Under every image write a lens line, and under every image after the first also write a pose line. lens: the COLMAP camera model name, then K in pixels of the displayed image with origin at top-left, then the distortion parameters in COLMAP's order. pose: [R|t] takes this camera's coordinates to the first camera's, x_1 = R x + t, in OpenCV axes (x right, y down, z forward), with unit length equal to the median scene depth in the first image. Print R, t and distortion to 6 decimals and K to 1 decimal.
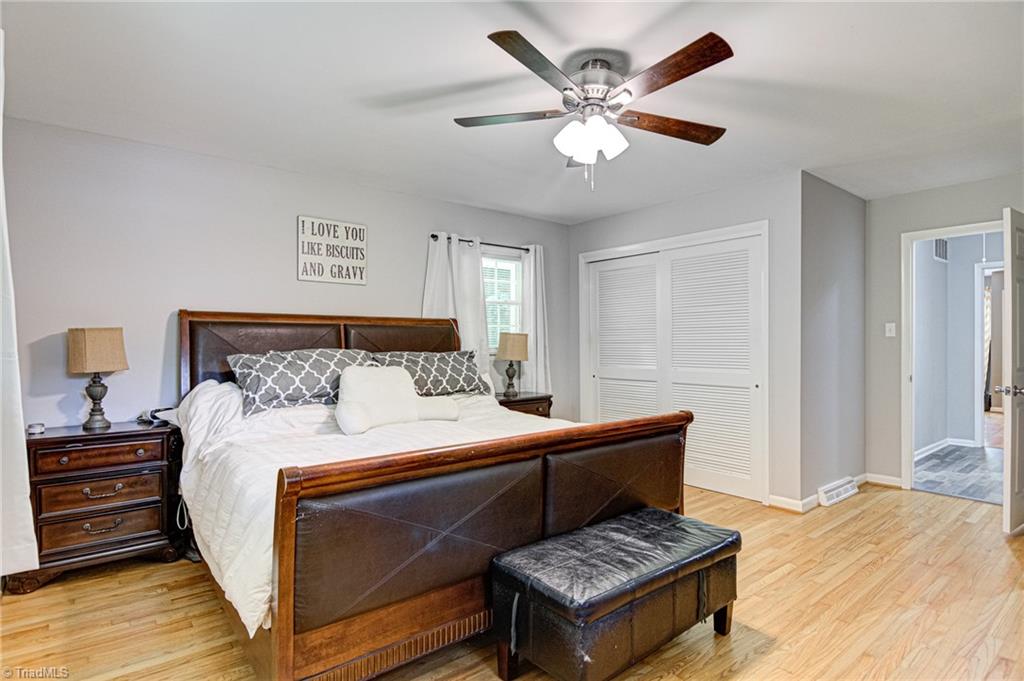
lens RADIAL K [[535.1, 0, 513.6], [0, 535.1, 342.6], [0, 0, 1]] dist [0.024523, -0.021564]
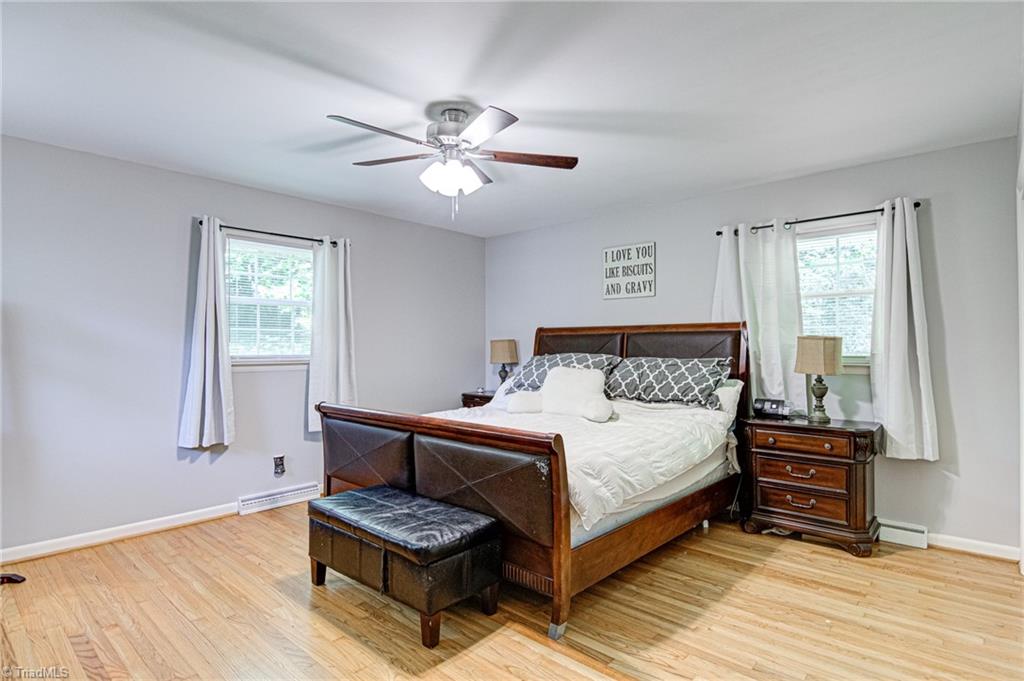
lens RADIAL K [[535.1, 0, 513.6], [0, 535.1, 342.6], [0, 0, 1]] dist [0.024523, -0.021564]
pose [[0.152398, -0.006870, -0.988295, 0.785854], [-0.000558, 0.999975, -0.007037, -0.004396], [0.988319, 0.001624, 0.152390, 0.566511]]
